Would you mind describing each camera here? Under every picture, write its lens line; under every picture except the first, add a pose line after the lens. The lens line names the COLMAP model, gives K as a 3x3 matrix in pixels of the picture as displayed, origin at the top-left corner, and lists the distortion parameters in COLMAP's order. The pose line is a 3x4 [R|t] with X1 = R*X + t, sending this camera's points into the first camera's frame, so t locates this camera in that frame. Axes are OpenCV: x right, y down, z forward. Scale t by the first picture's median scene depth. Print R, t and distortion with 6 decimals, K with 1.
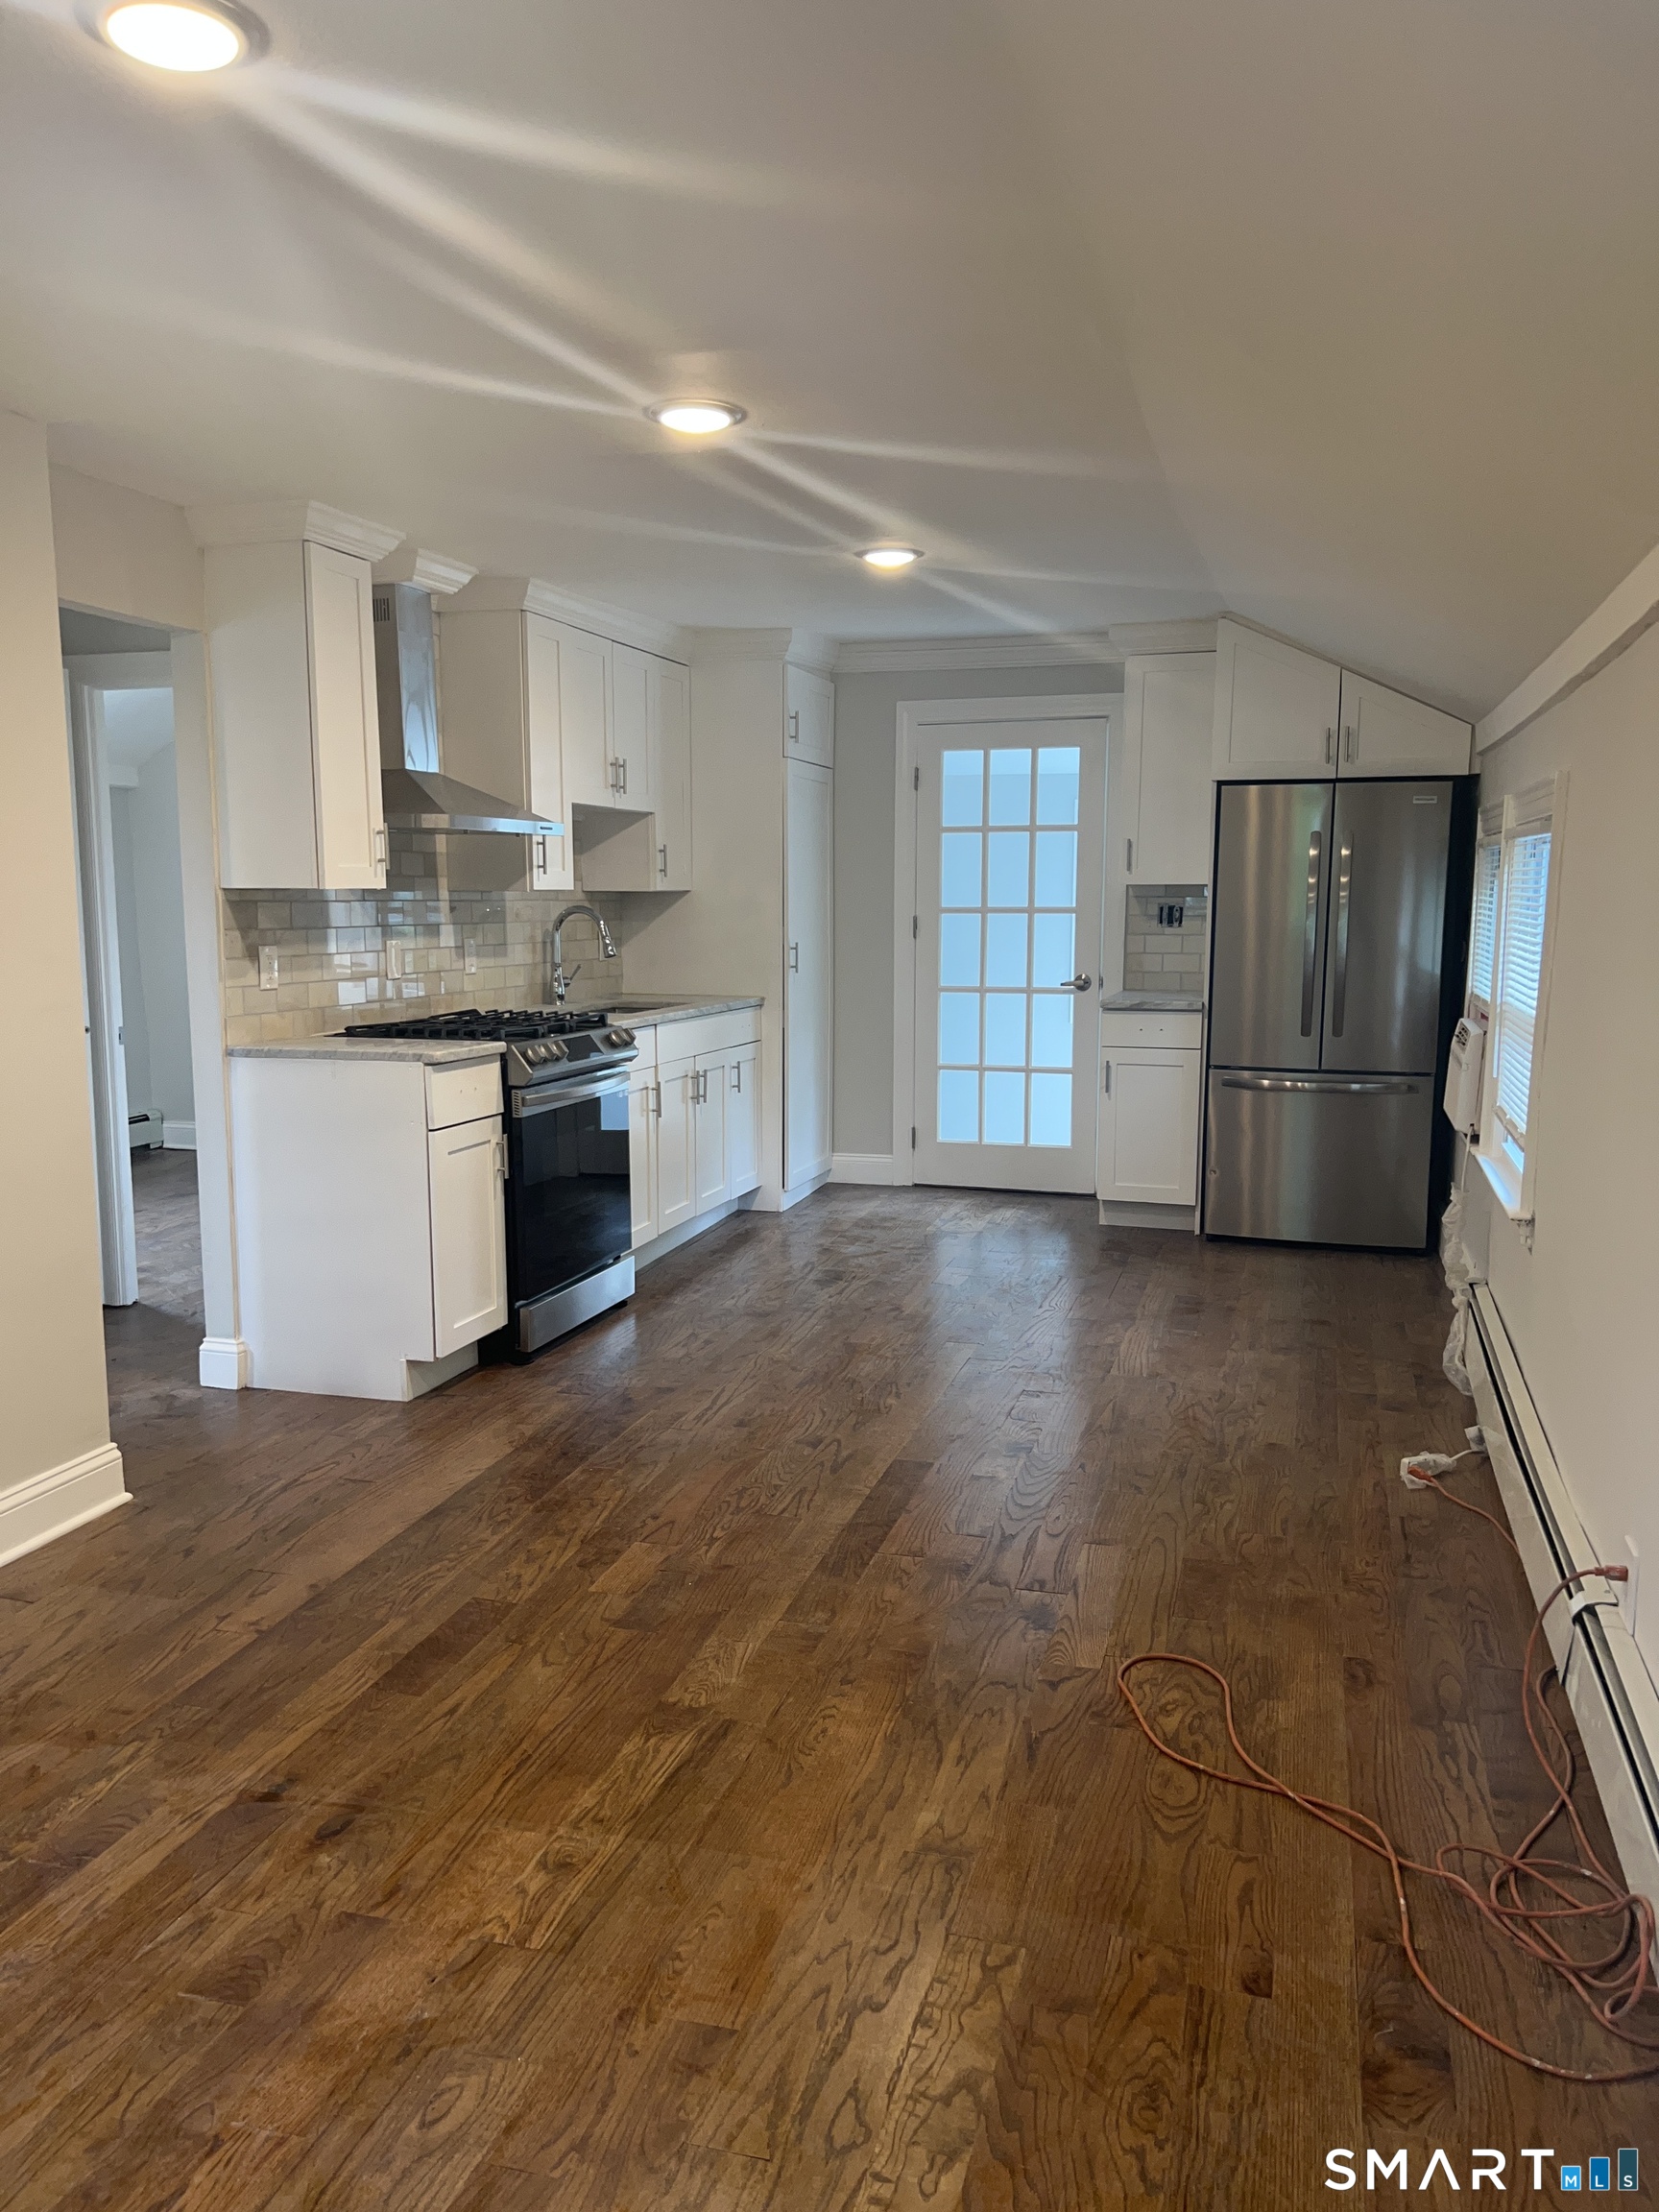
lens RADIAL K [[1681.4, 0, 824.4], [0, 1681.4, 1114.3], [0, 0, 1]] dist [0.033943, -0.037624]
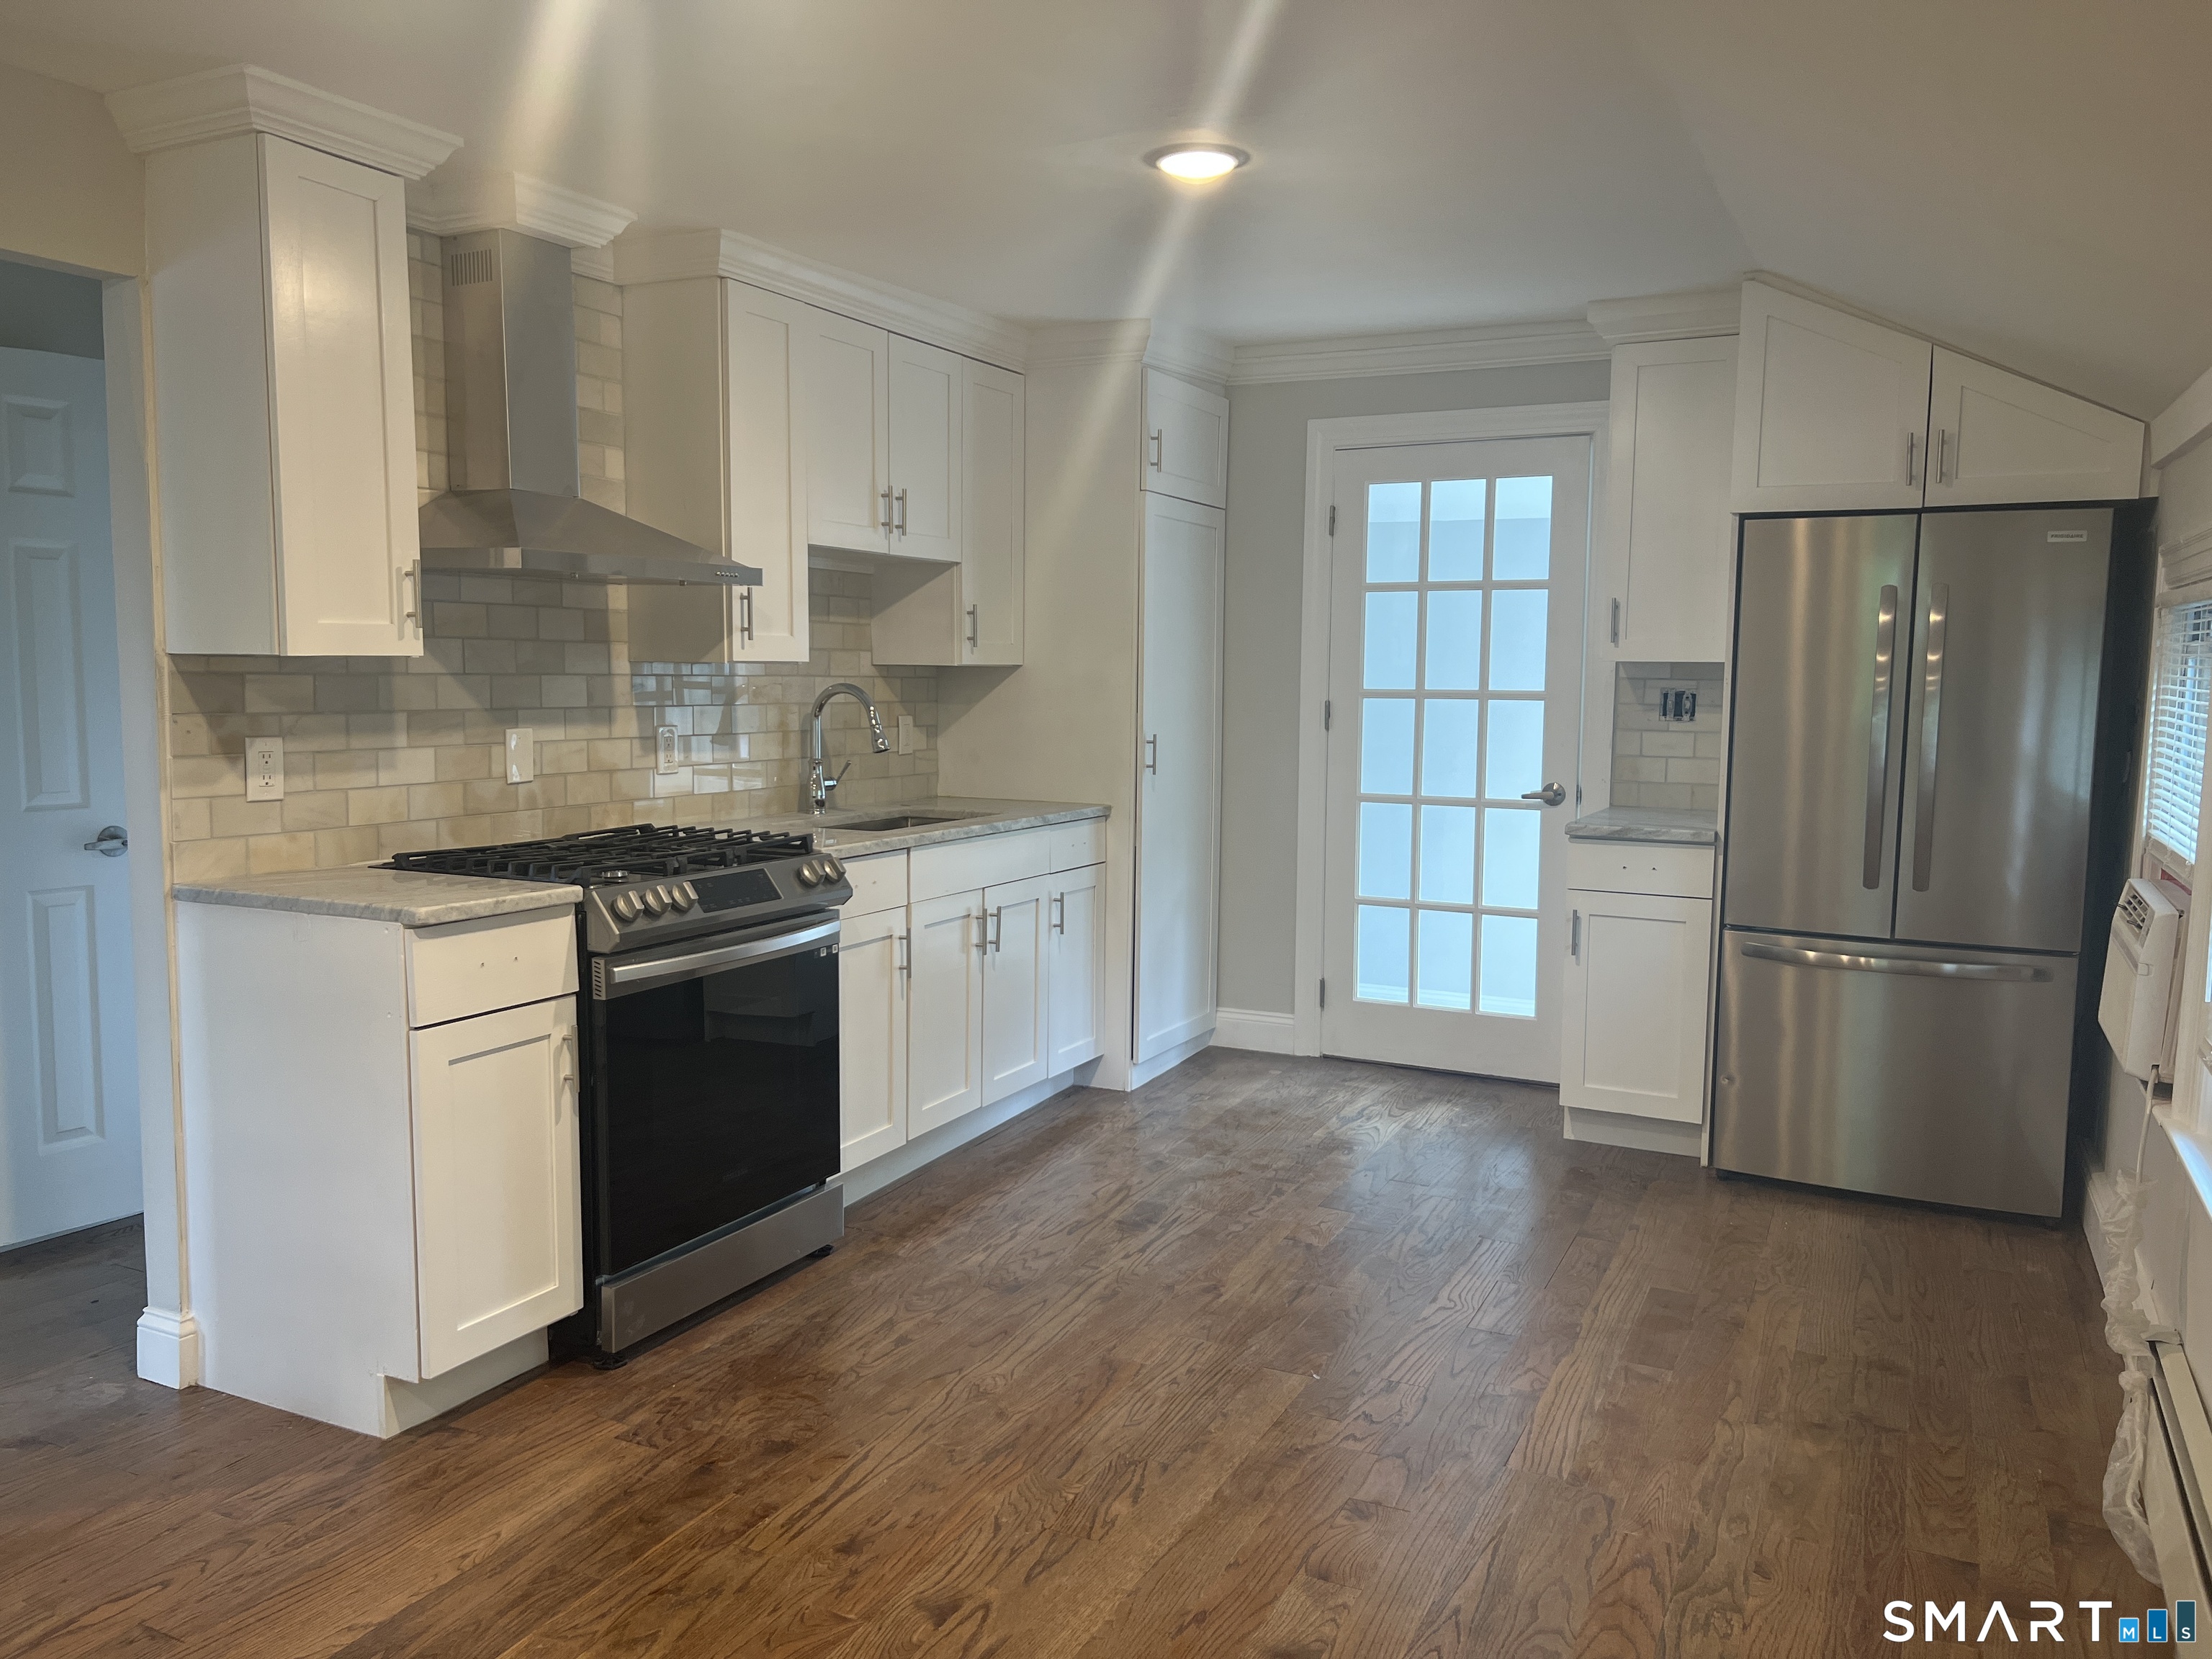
lens RADIAL K [[1681.4, 0, 1105.8], [0, 1681.4, 808.4], [0, 0, 1]] dist [0.033943, -0.037624]
pose [[0.986397, 0.023672, -0.162669, 0.099573], [-0.031413, 0.998485, -0.045182, -0.040881], [0.161353, 0.049678, 0.985646, 0.303492]]
